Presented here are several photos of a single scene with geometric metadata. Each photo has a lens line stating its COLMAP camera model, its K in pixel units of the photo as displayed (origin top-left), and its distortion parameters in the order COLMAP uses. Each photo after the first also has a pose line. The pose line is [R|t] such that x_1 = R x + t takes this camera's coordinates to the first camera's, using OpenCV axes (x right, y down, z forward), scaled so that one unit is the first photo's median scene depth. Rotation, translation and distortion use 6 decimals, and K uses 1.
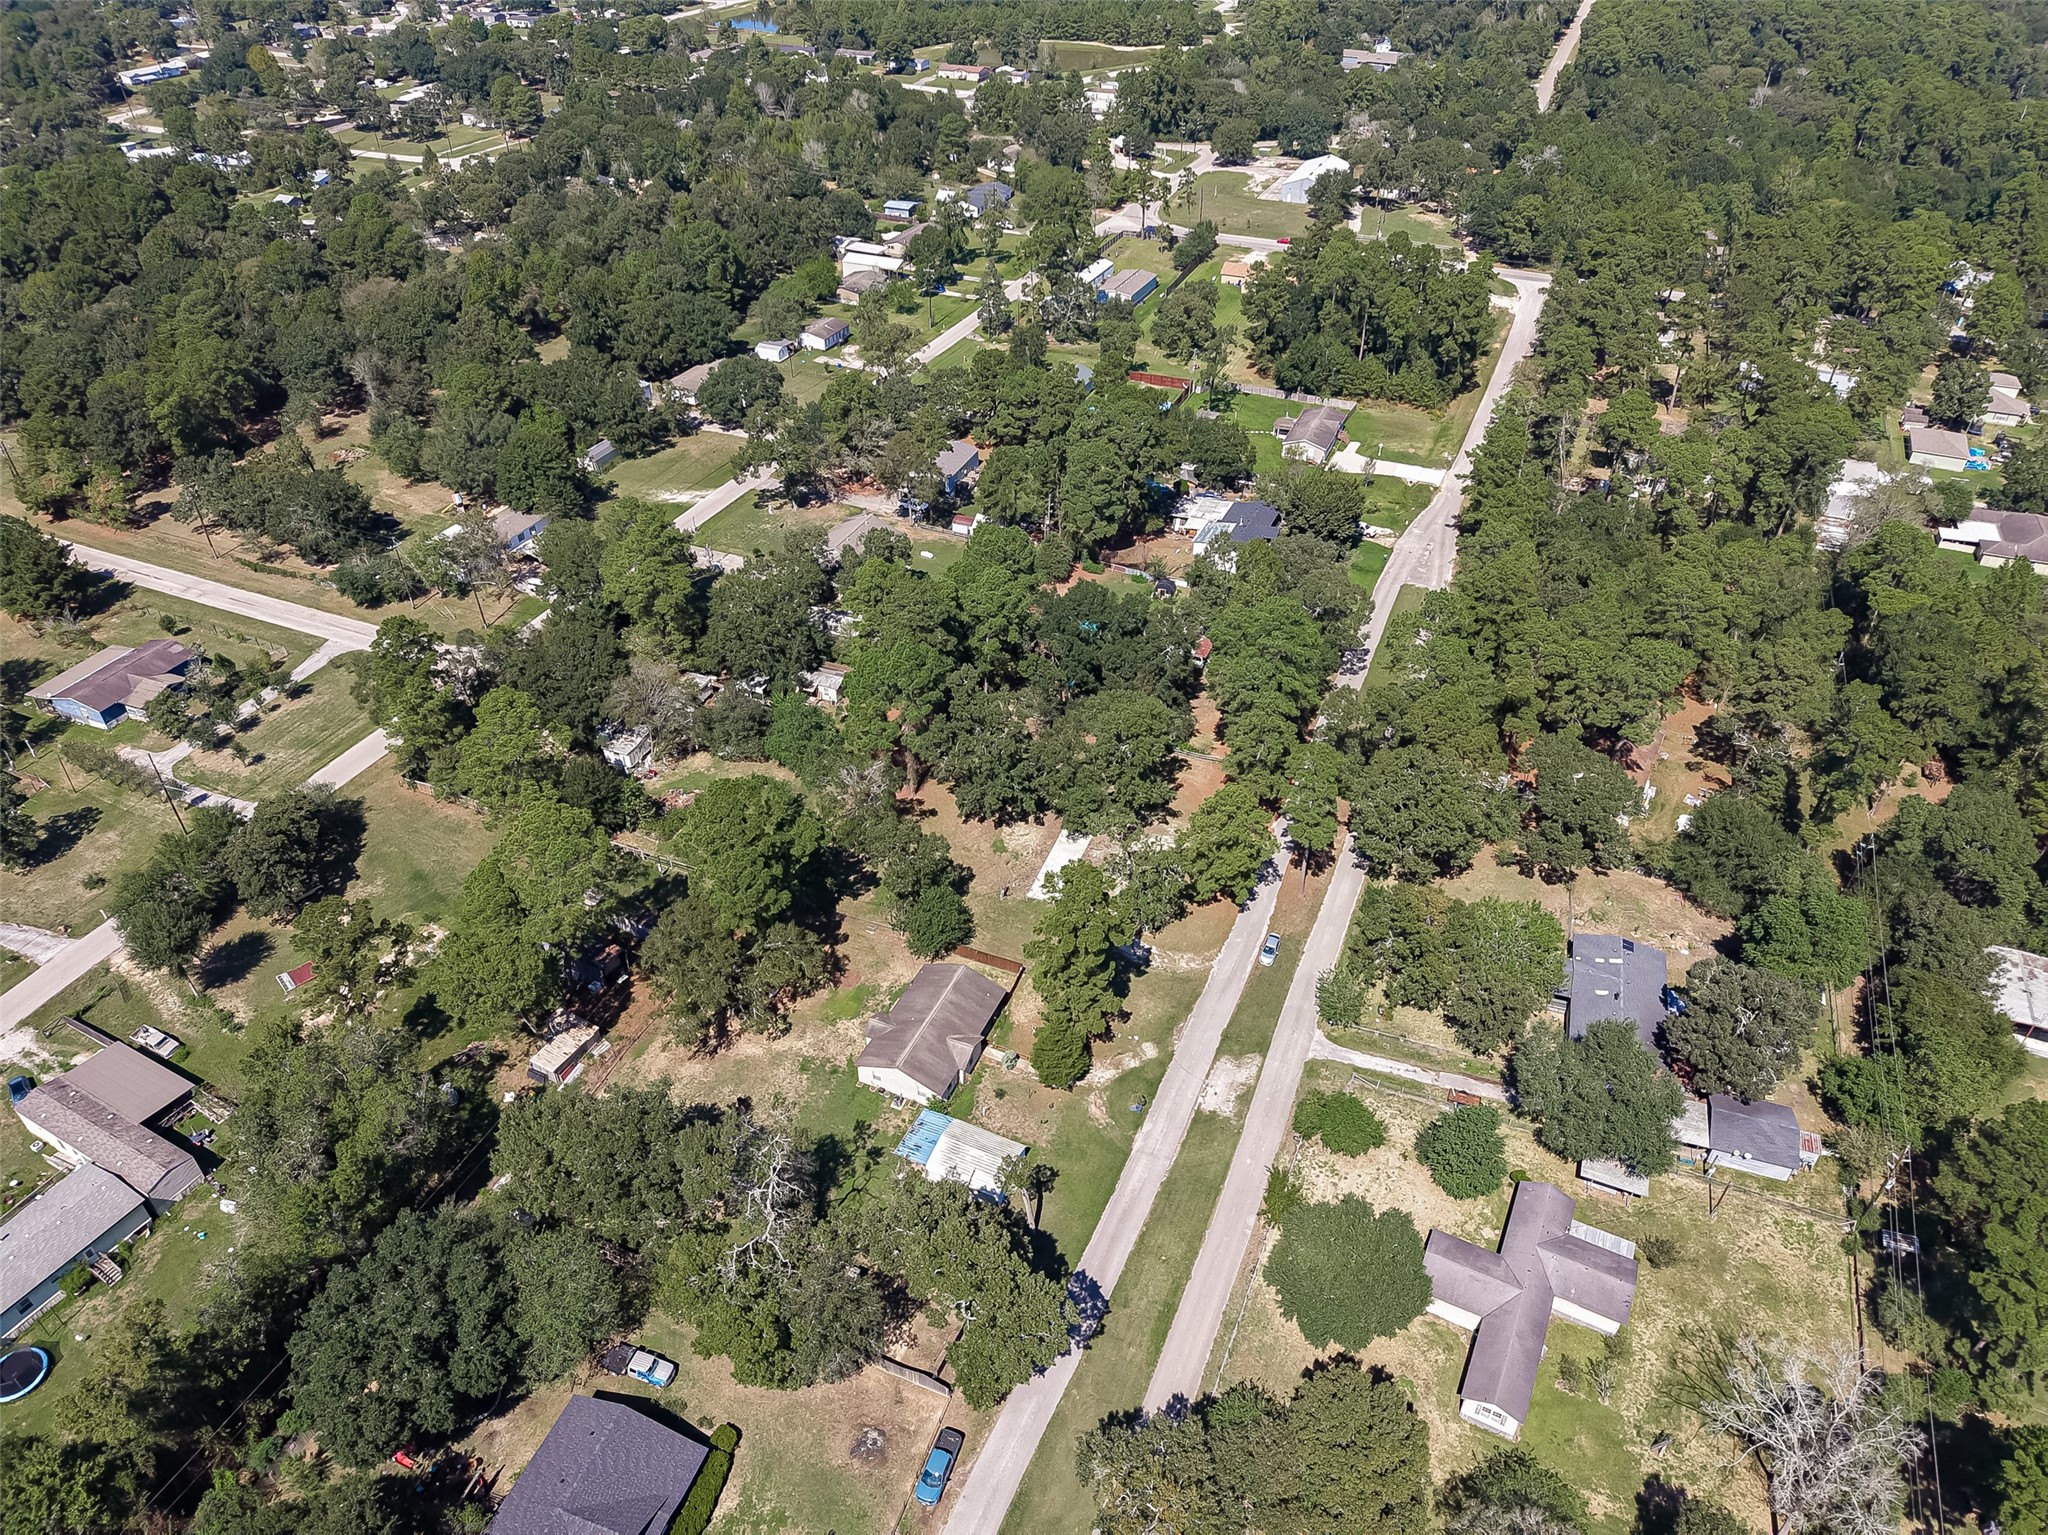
lens RADIAL K [[1369.5, 0, 1019.4], [0, 1369.5, 763.8], [0, 0, 1]] dist [0.012575, -0.011012]
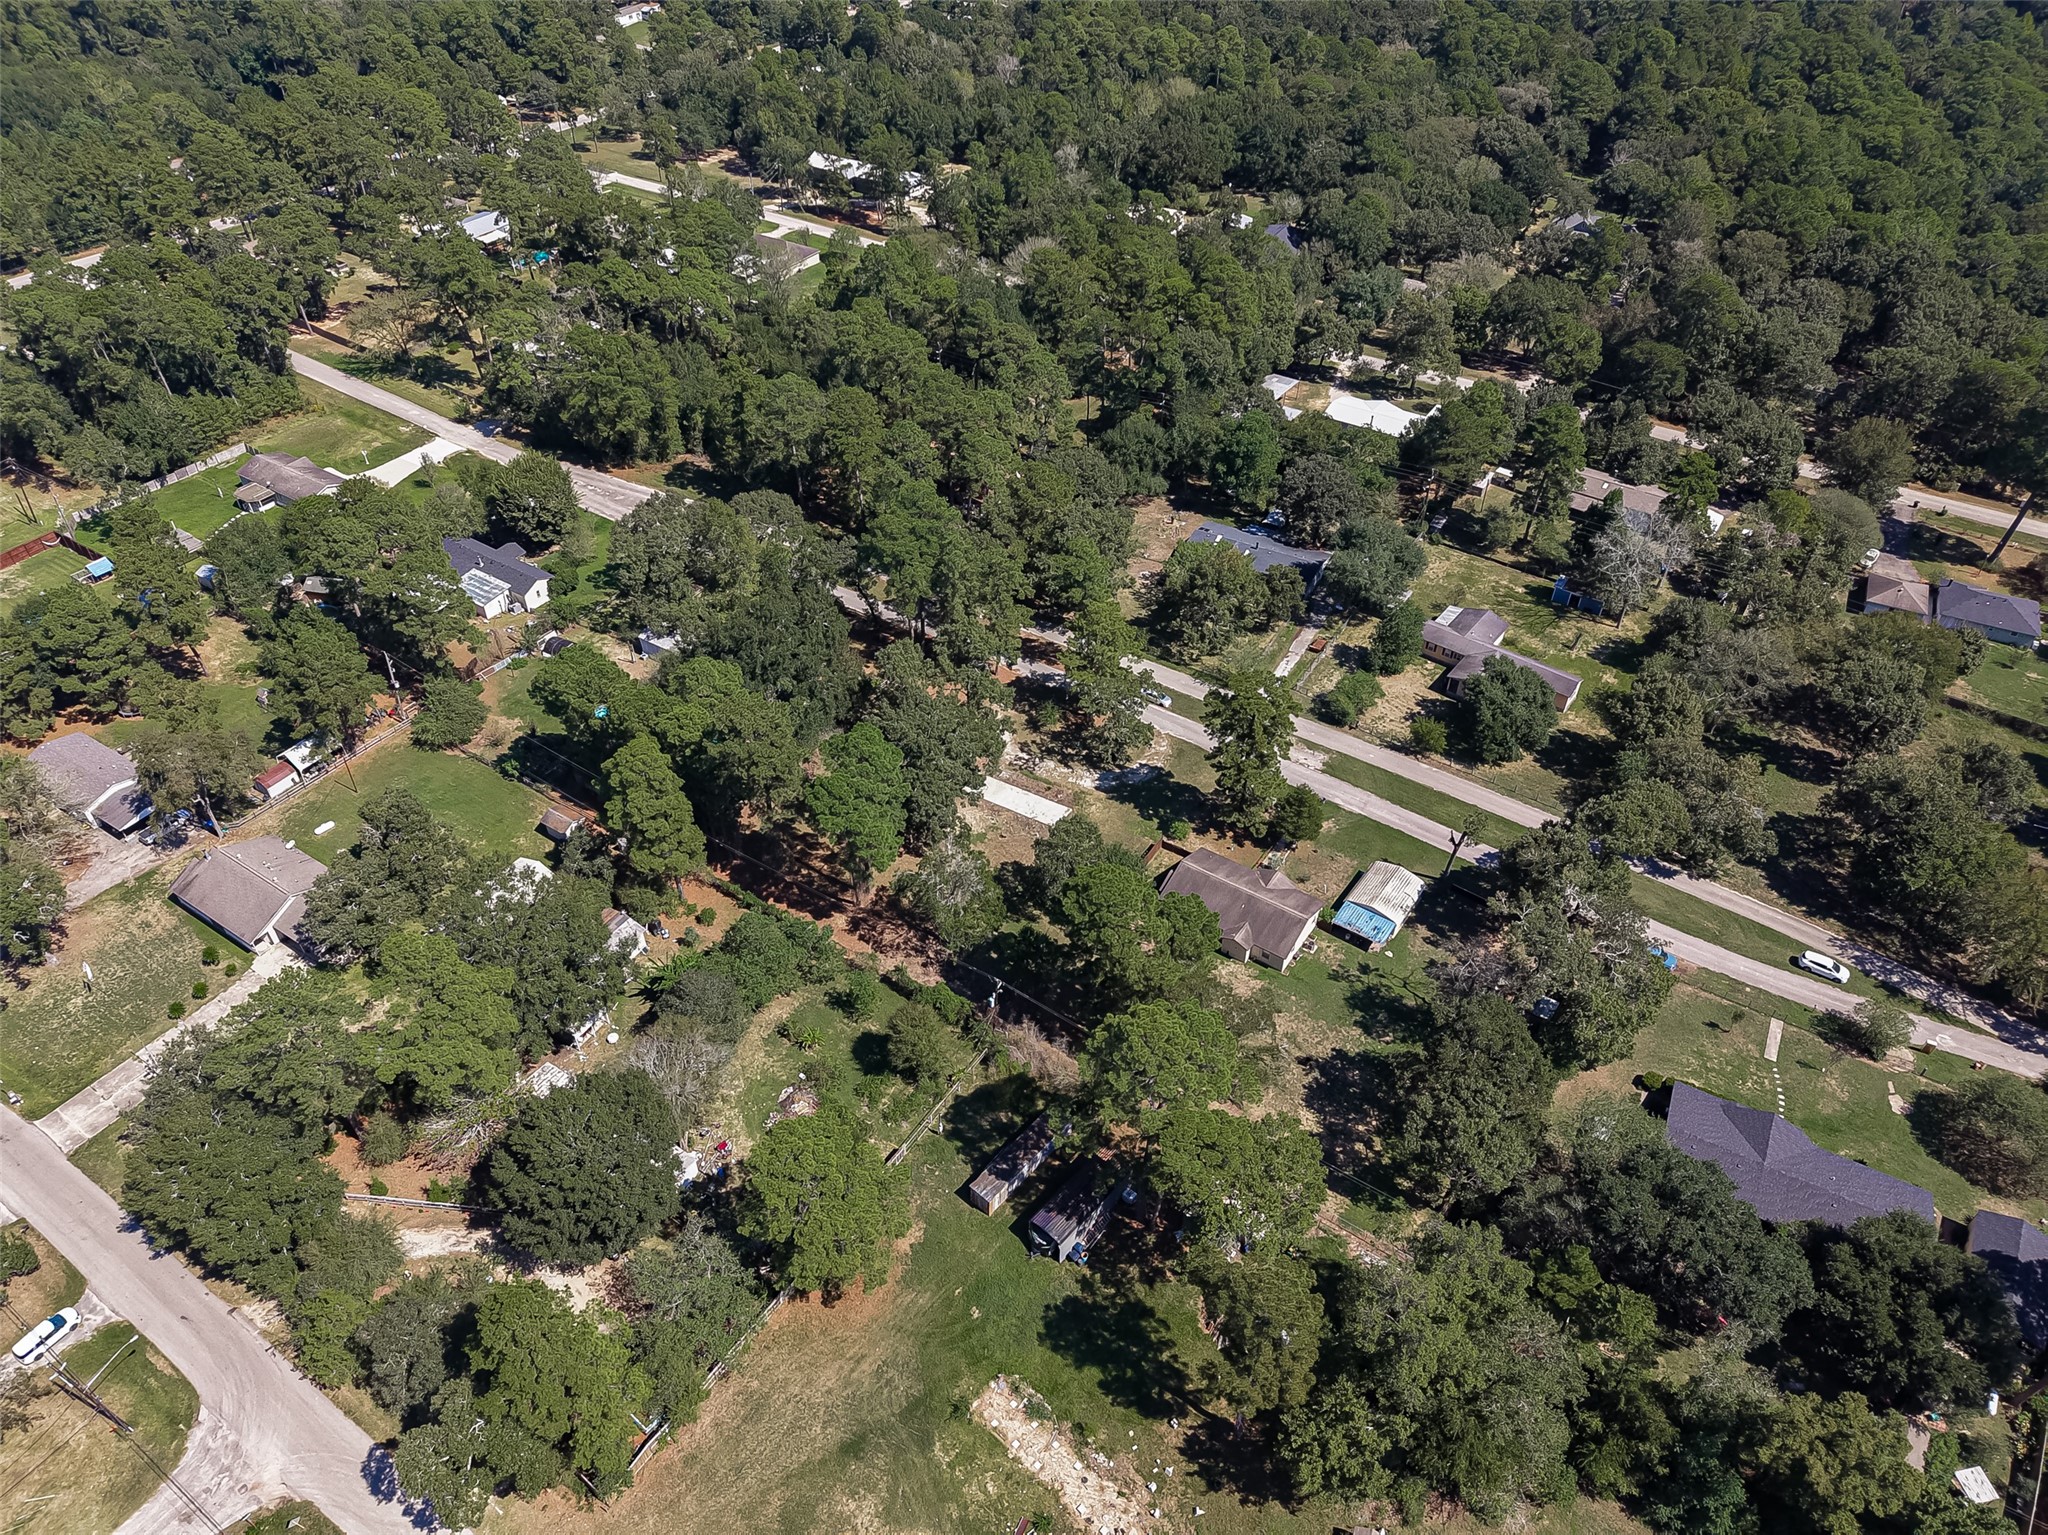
lens RADIAL K [[1369.5, 0, 1025.8], [0, 1369.5, 771.6], [0, 0, 1]] dist [0.012575, -0.011012]
pose [[0.179703, -0.643700, 0.743880, -0.659310], [0.581182, 0.679579, 0.447660, -0.361647], [-0.793684, 0.351883, 0.496229, 0.459055]]
